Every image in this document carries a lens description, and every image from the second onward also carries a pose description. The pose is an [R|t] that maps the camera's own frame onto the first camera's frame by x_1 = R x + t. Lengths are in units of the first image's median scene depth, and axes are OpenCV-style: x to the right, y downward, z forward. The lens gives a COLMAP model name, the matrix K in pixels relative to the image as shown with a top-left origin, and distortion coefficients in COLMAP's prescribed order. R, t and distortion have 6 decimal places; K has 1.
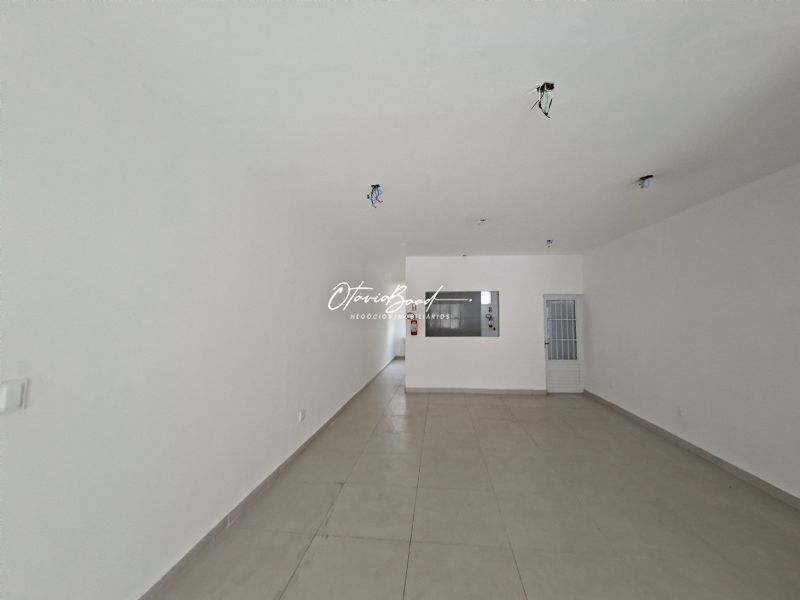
lens RADIAL K [[315.6, 0, 403.9], [0, 315.6, 297.0], [0, 0, 1]] dist [-0.000086, -0.000987]
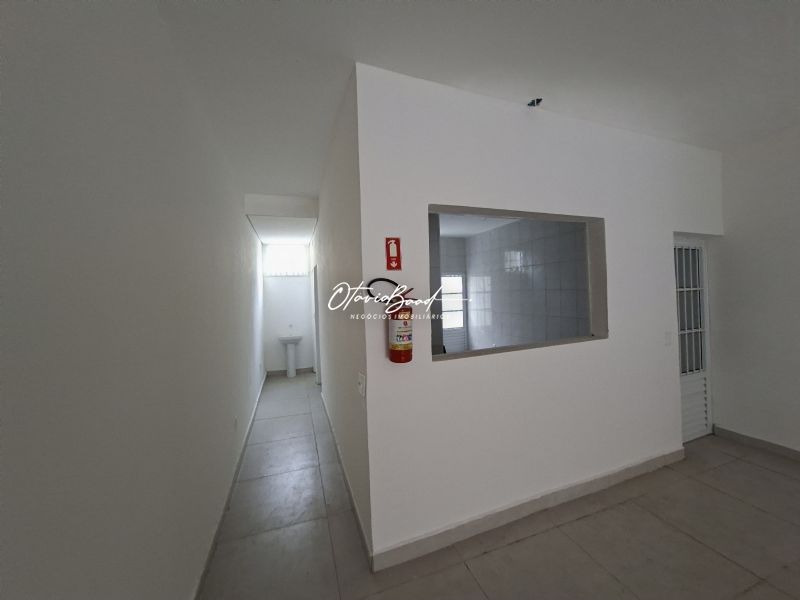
lens RADIAL K [[315.6, 0, 403.9], [0, 315.6, 297.0], [0, 0, 1]] dist [-0.000086, -0.000987]
pose [[0.899337, -0.043149, 0.435122, -0.087986], [0.015699, 0.997664, 0.066484, 0.045547], [-0.436974, -0.052961, 0.897914, 0.764866]]
